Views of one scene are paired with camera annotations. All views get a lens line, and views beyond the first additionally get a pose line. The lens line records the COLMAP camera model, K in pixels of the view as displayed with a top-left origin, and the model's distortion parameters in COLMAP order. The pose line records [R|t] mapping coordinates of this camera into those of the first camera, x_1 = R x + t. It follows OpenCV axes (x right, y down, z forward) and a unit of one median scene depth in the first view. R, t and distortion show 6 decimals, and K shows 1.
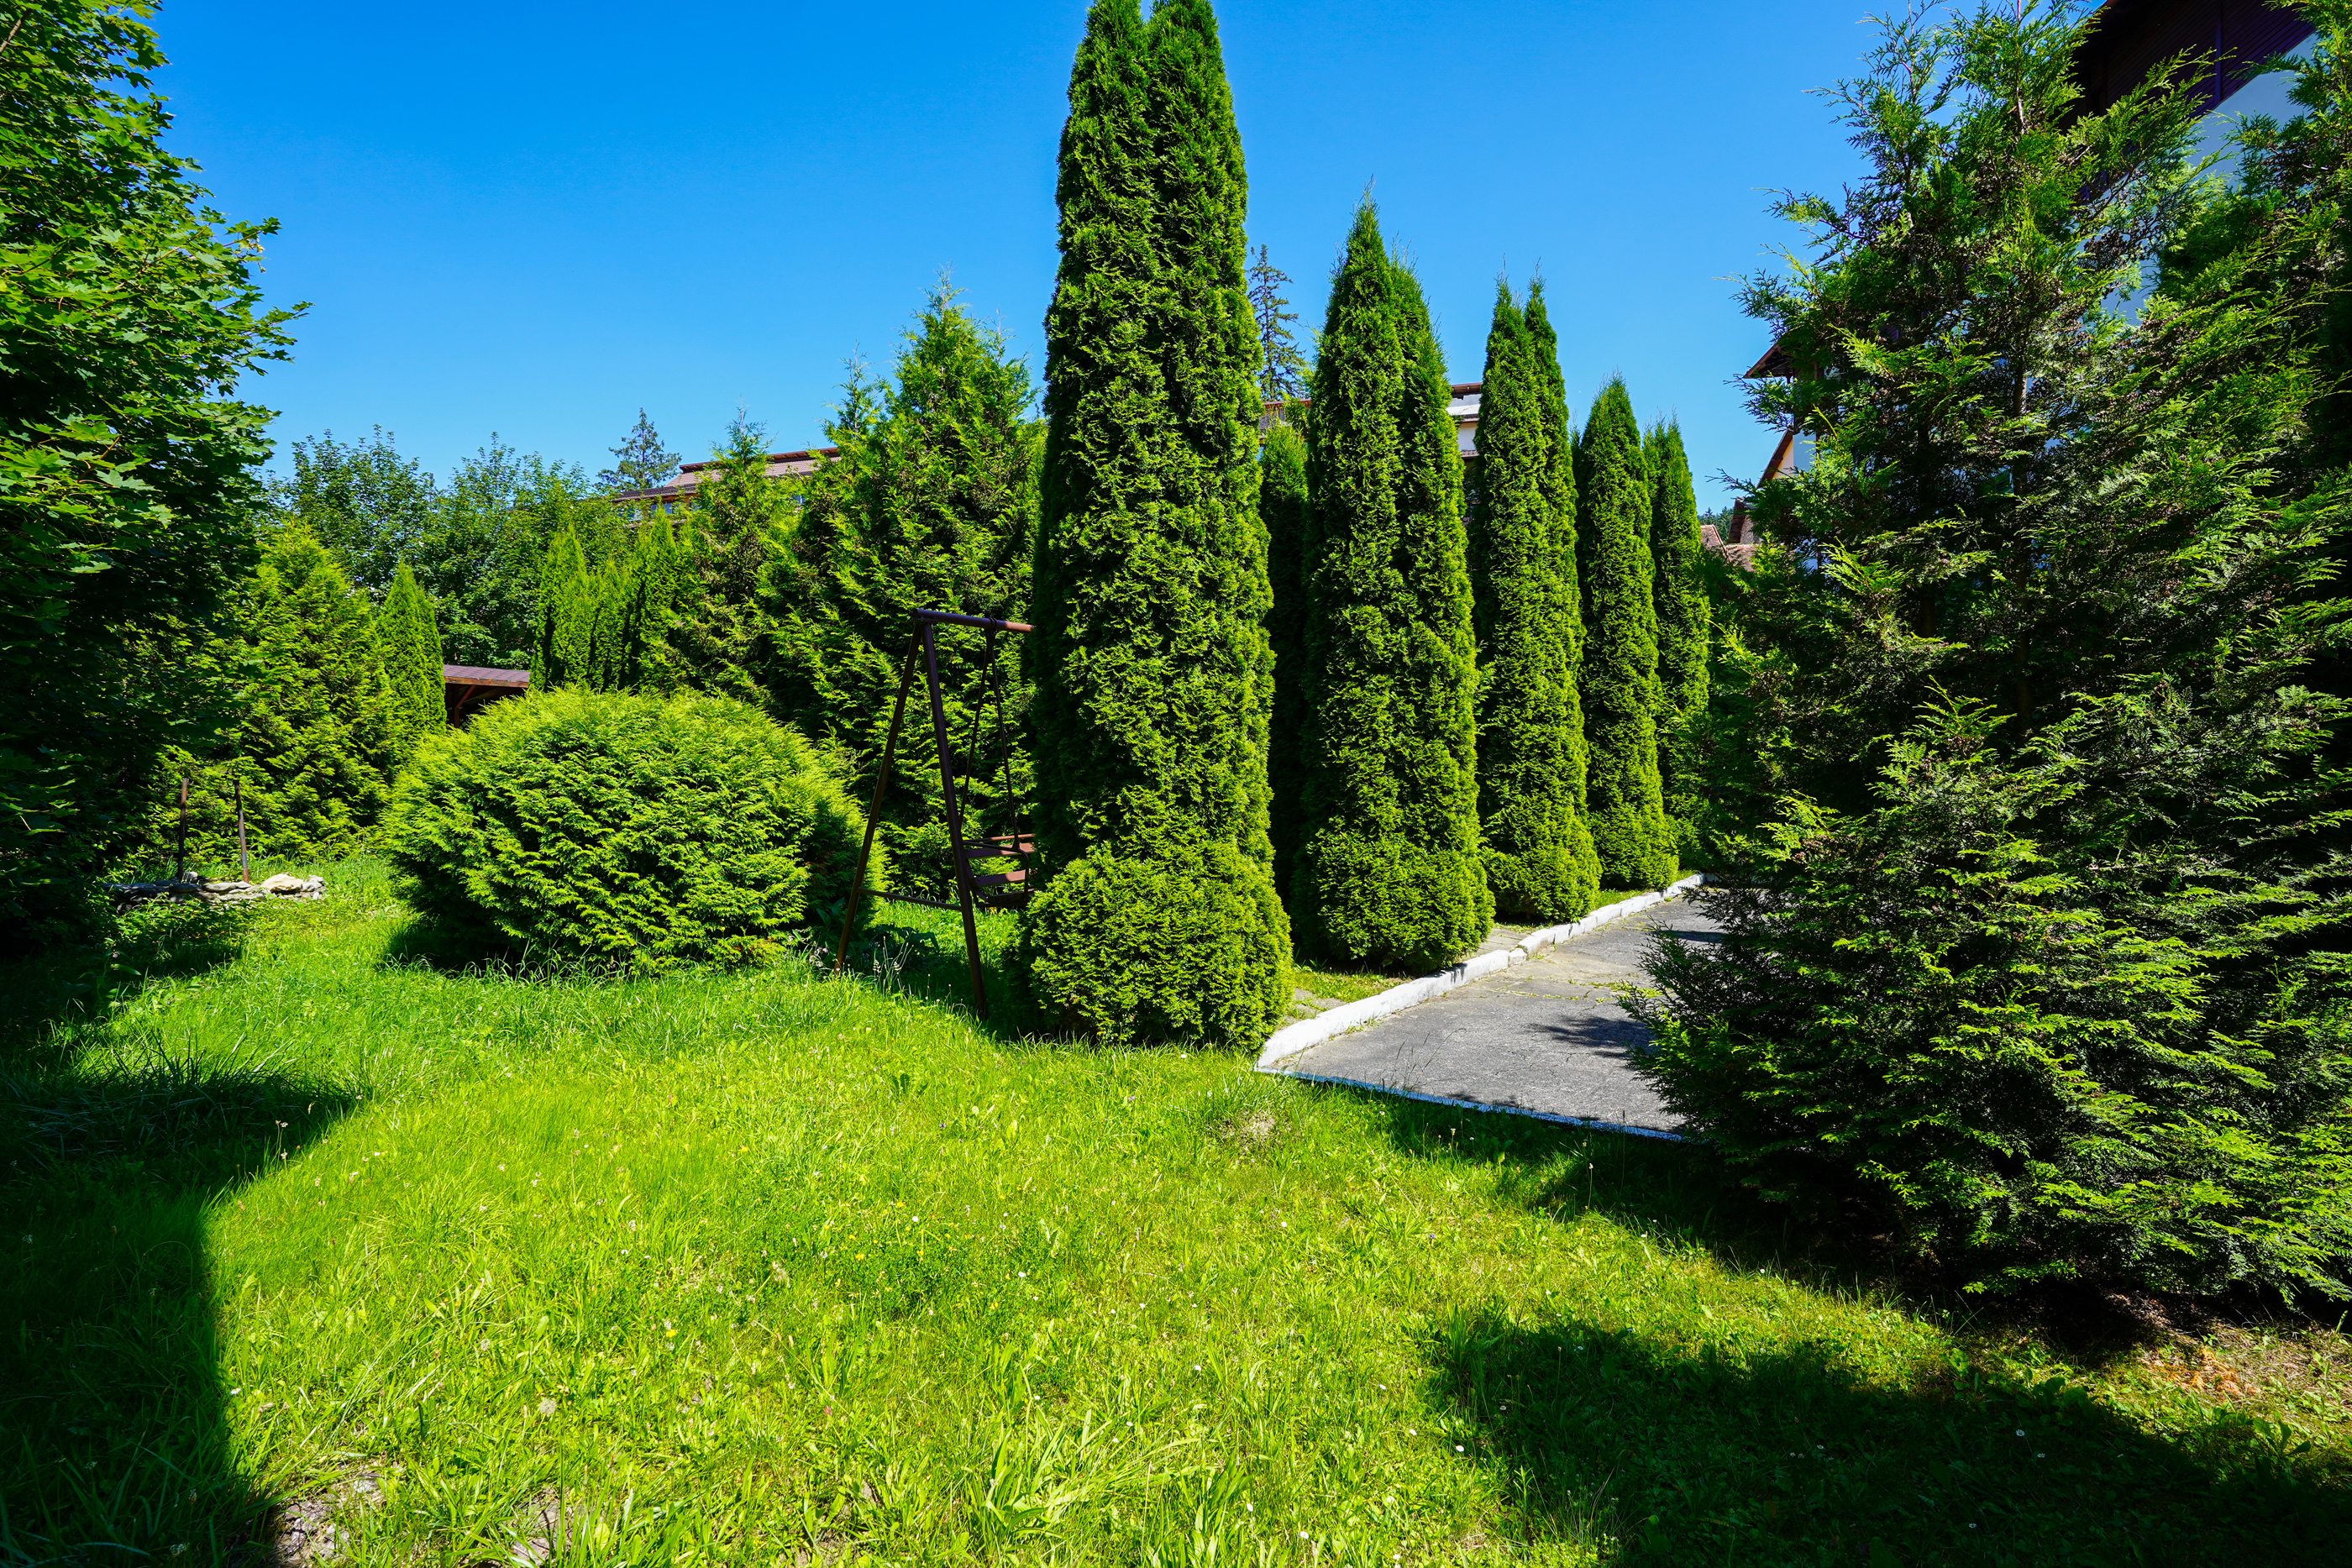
lens RADIAL K [[1084.0, 0, 1164.1], [0, 1084.0, 794.9], [0, 0, 1]] dist [-0.065555, 0.024551]
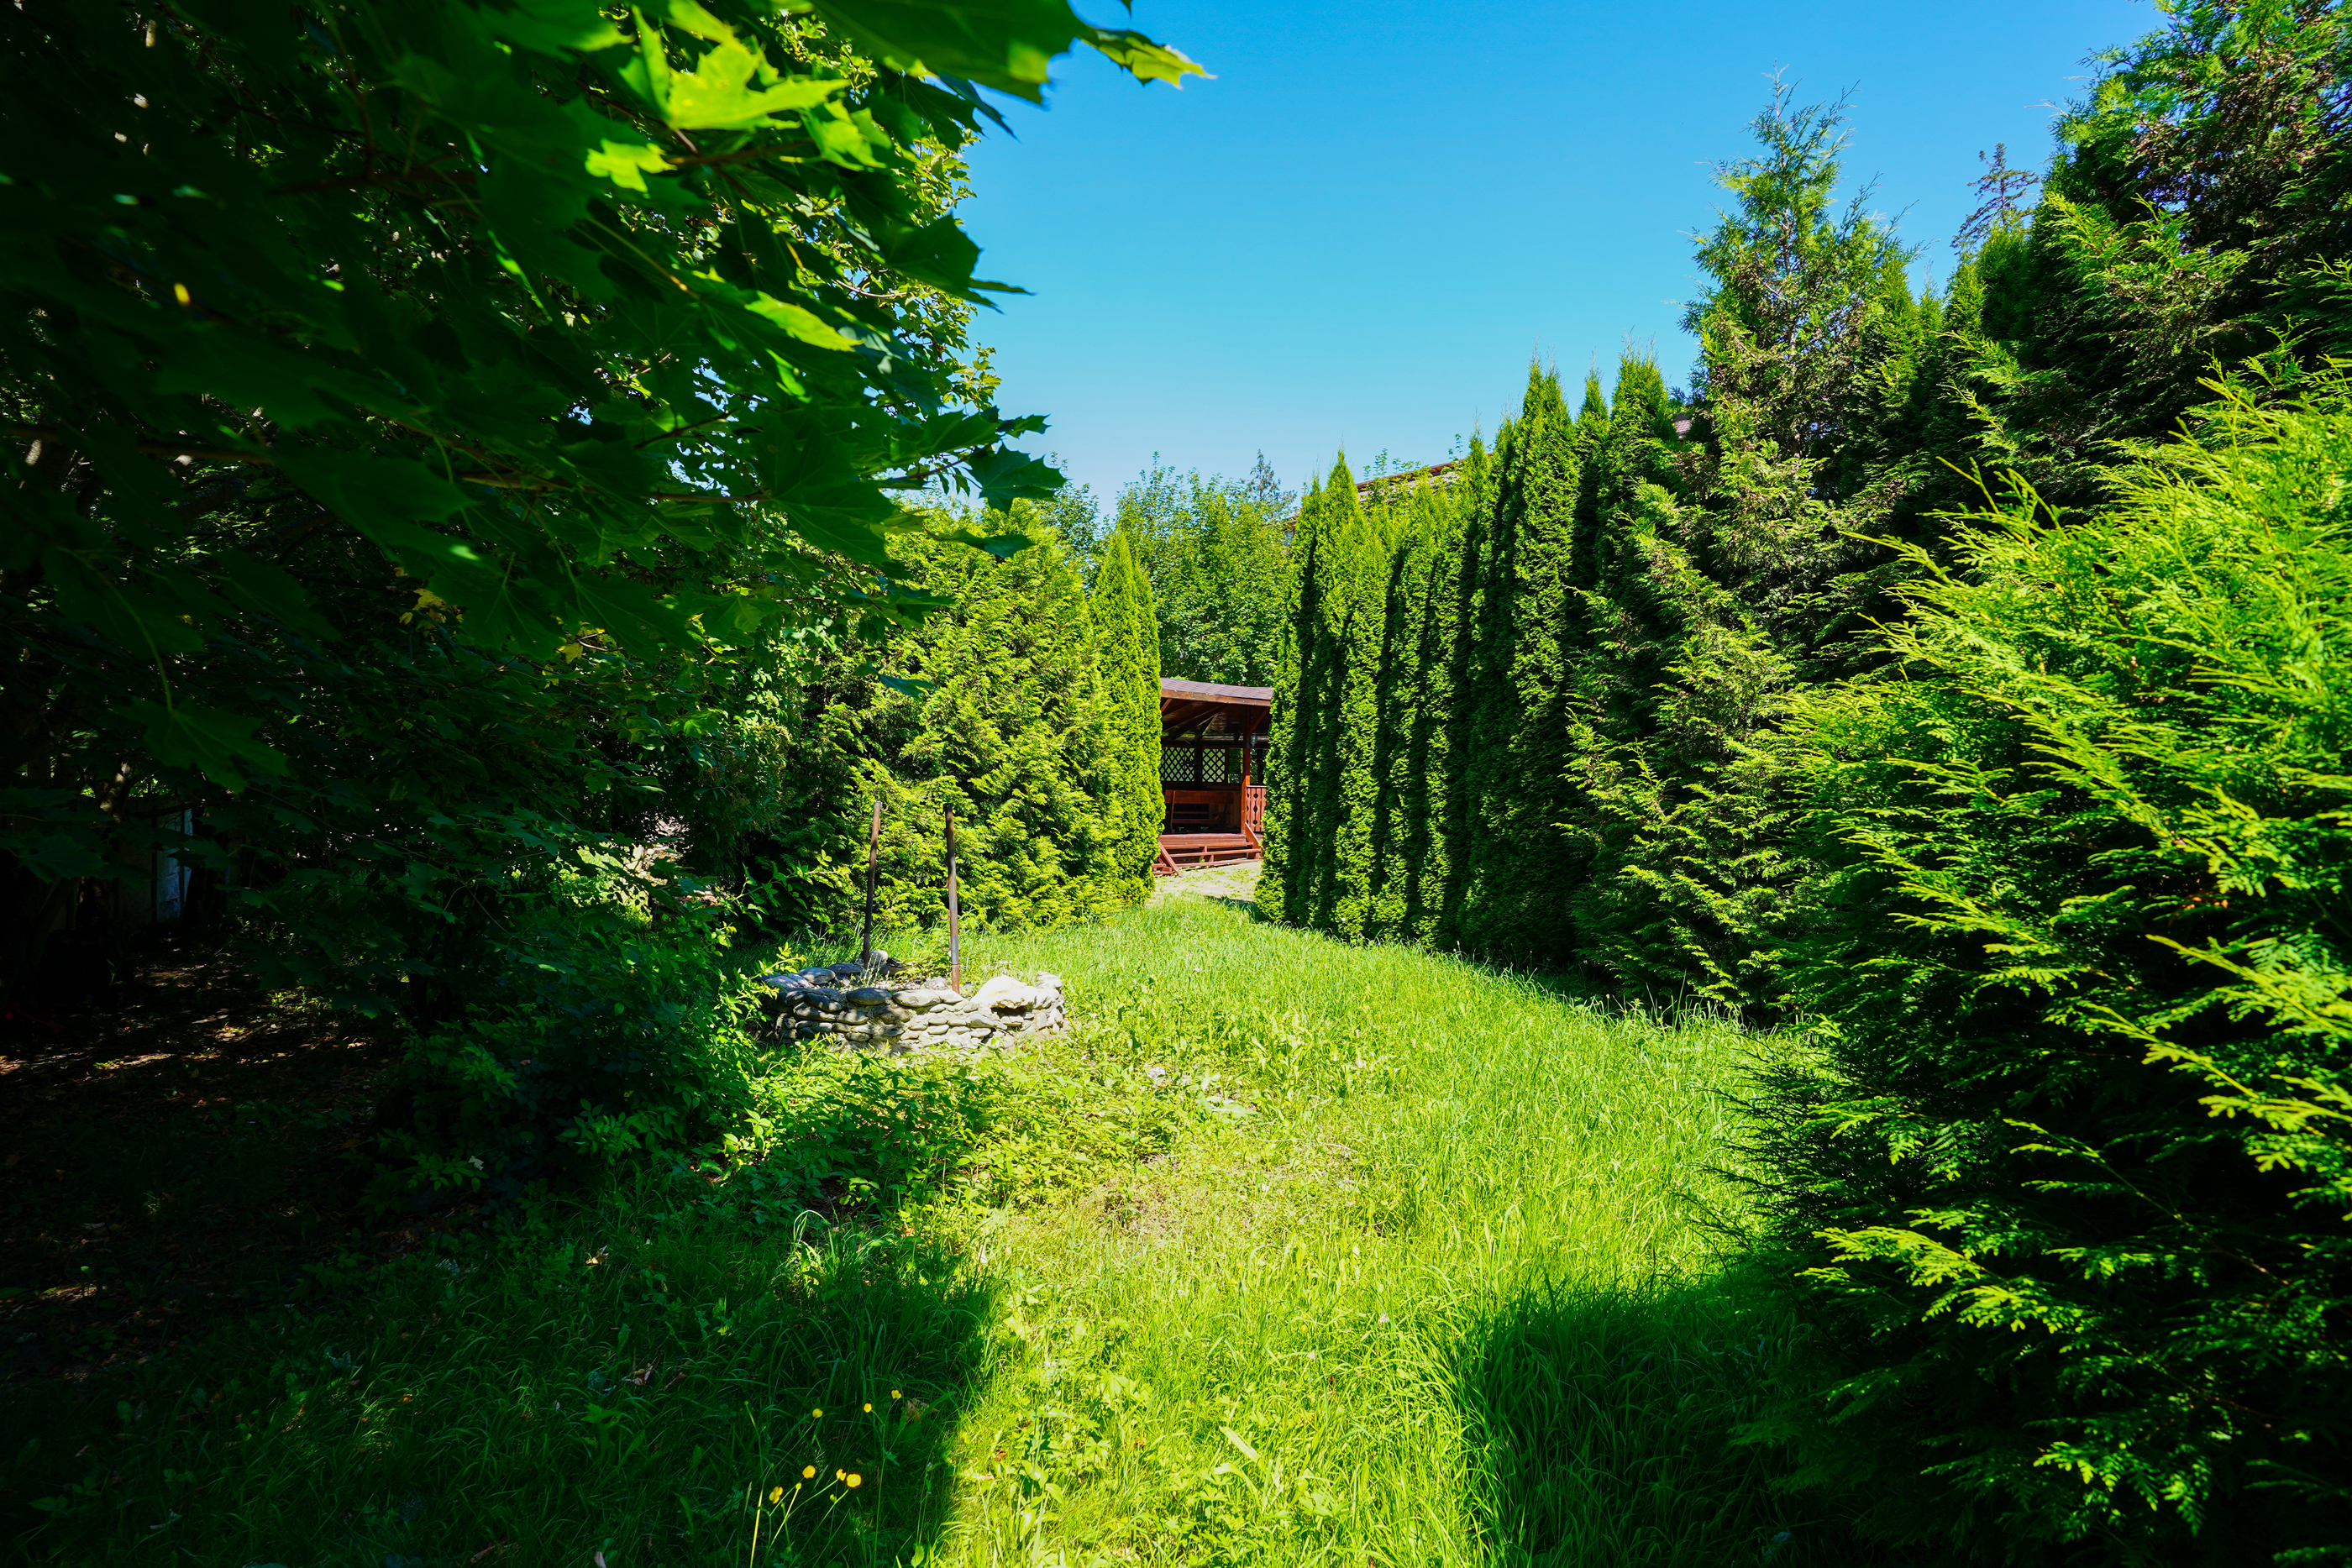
lens RADIAL K [[1084.0, 0, 1164.1], [0, 1084.0, 794.9], [0, 0, 1]] dist [-0.065555, 0.024551]
pose [[0.875348, 0.009431, -0.483402, -0.367448], [-0.030389, 0.998906, -0.035540, -0.001449], [0.482538, 0.045800, 0.874677, 0.398681]]
